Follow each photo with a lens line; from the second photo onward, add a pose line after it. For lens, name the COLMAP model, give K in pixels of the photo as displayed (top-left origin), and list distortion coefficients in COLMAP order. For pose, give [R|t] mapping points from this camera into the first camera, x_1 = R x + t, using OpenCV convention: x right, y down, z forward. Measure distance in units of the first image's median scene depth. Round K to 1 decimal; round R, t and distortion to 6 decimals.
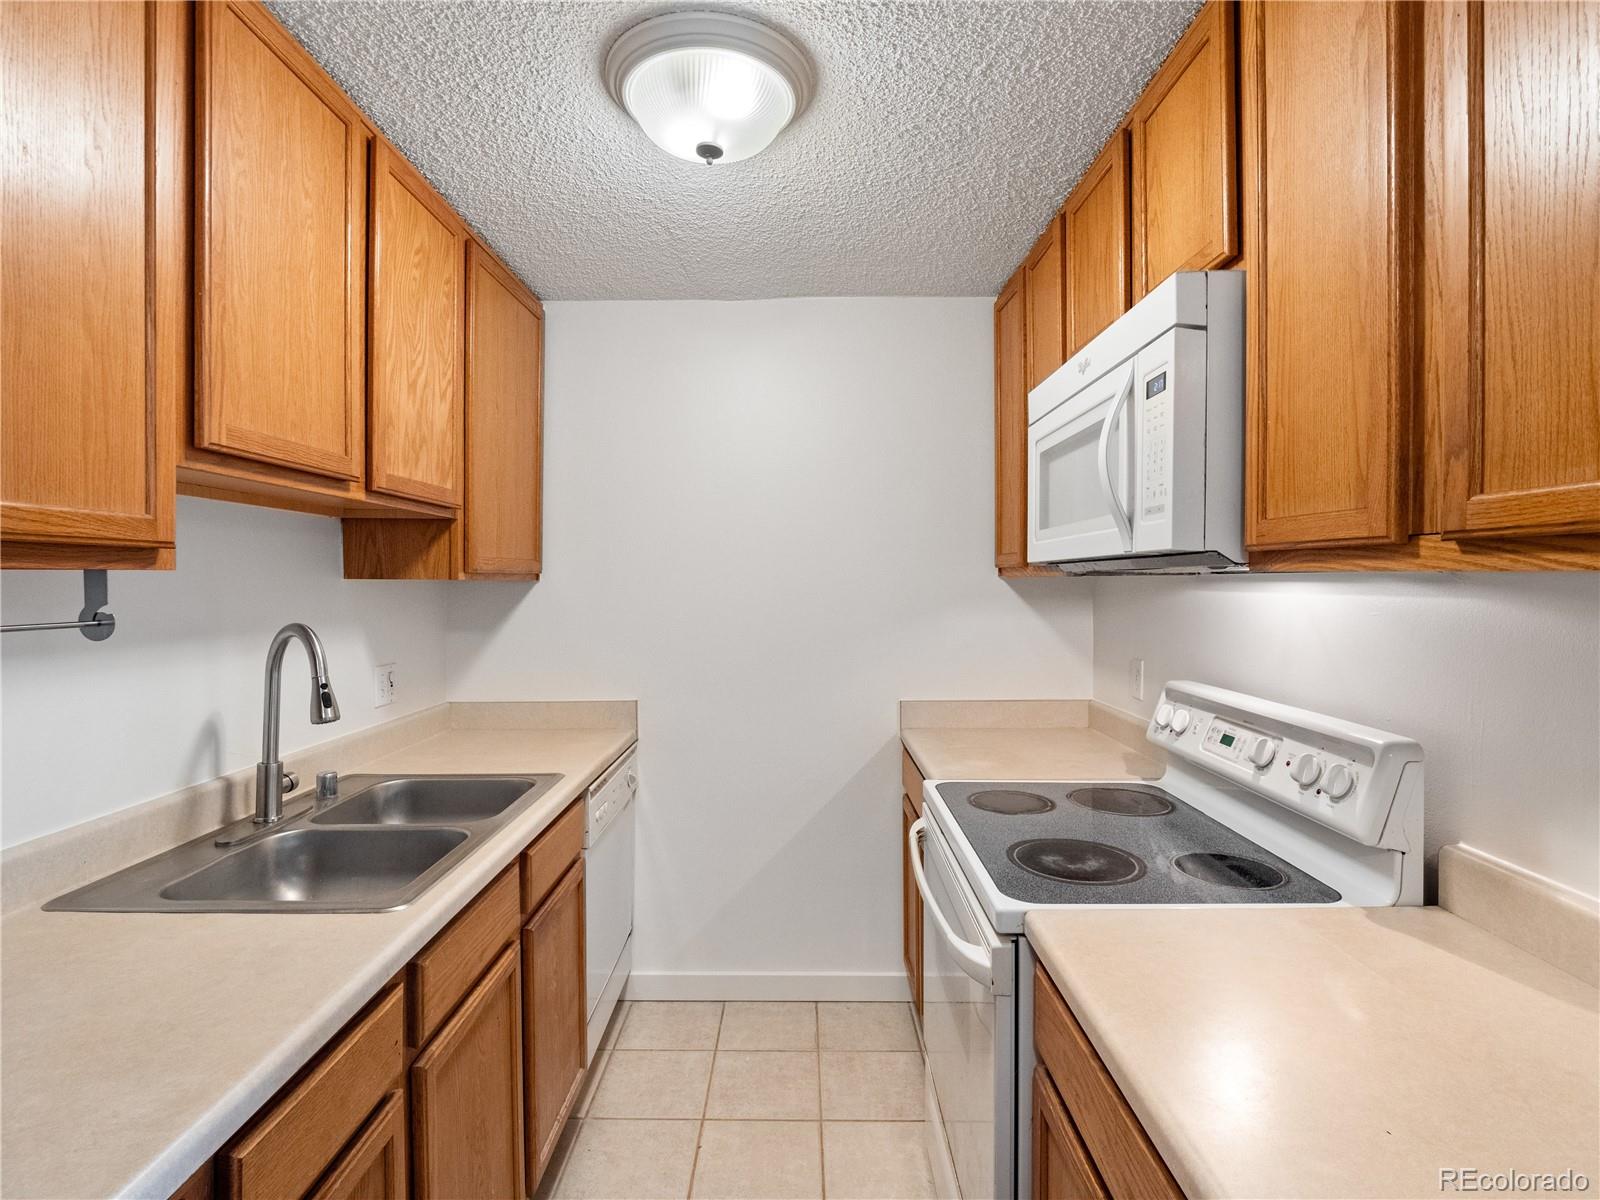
lens RADIAL K [[786.2, 0, 800.0], [0, 786.2, 598.2], [0, 0, 1]] dist [0.001990, -0.026353]
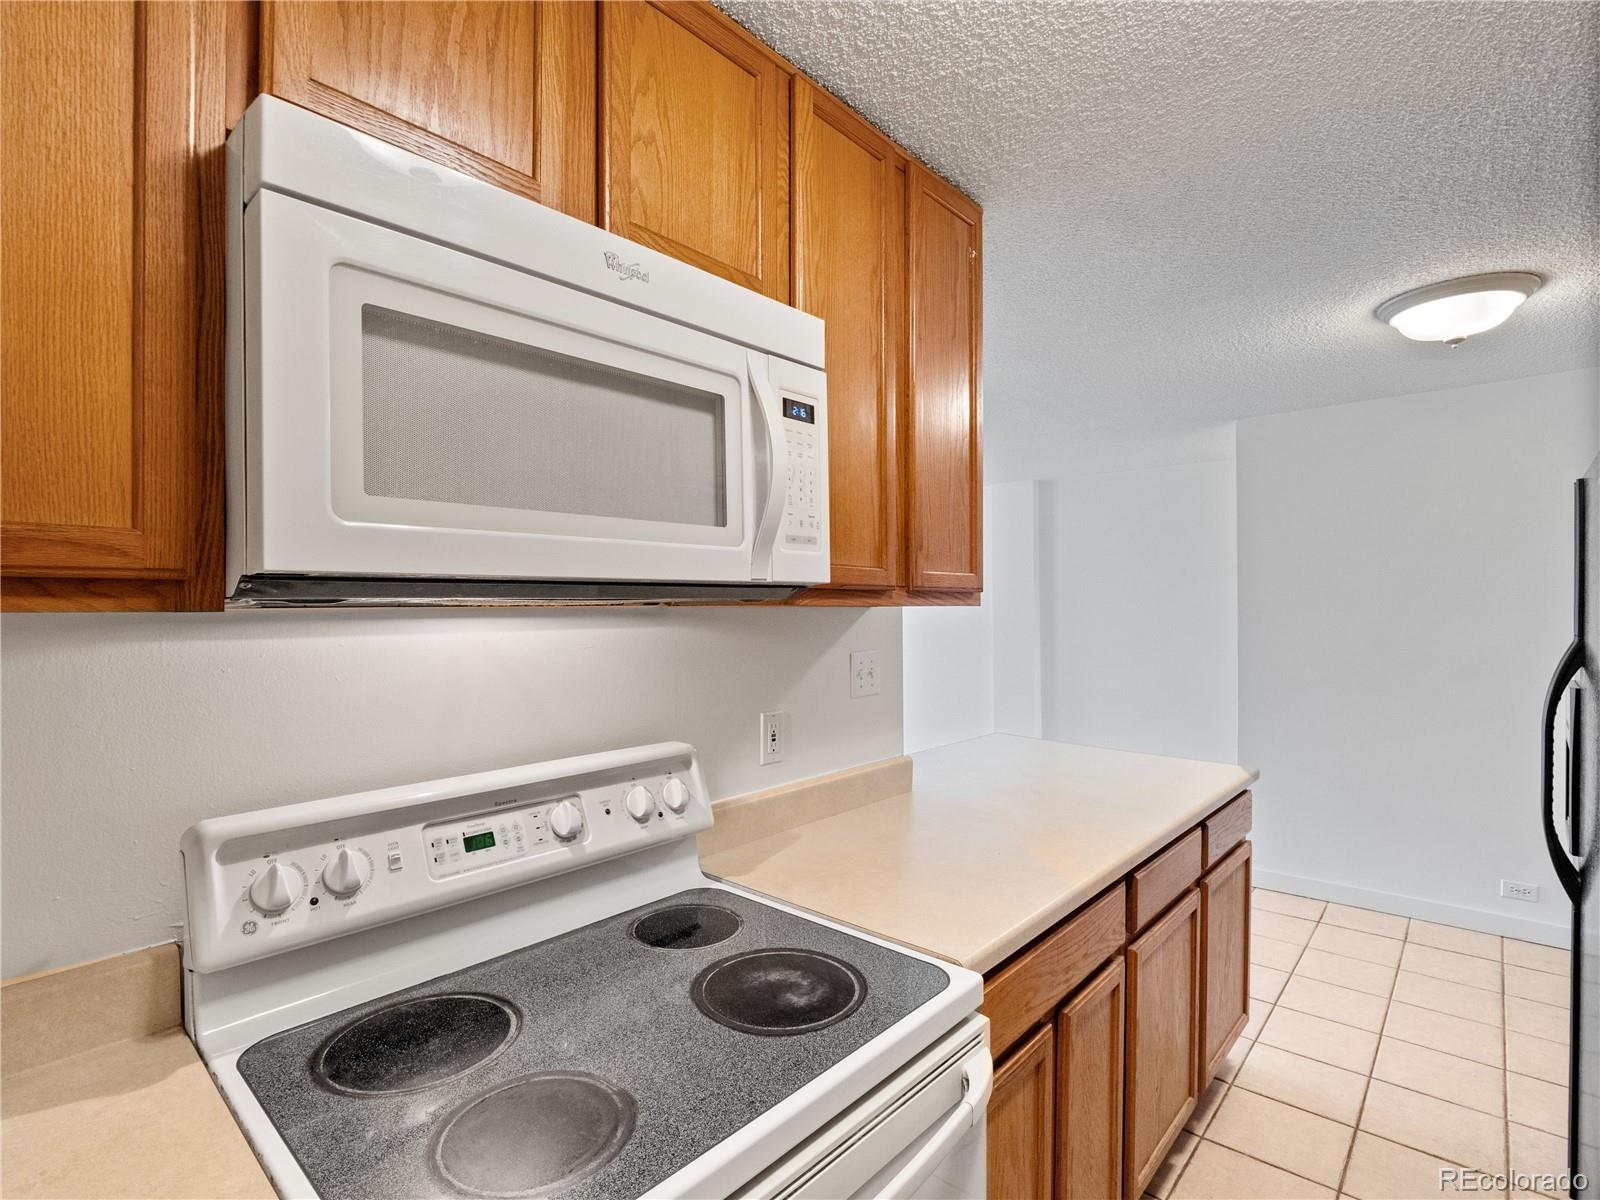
lens RADIAL K [[786.2, 0, 800.0], [0, 786.2, 598.2], [0, 0, 1]] dist [0.001990, -0.026353]
pose [[-0.748133, 0.011362, 0.663451, -0.188509], [0.025267, 0.999616, 0.011374, -0.051787], [-0.663067, 0.025272, -0.748133, 1.747560]]
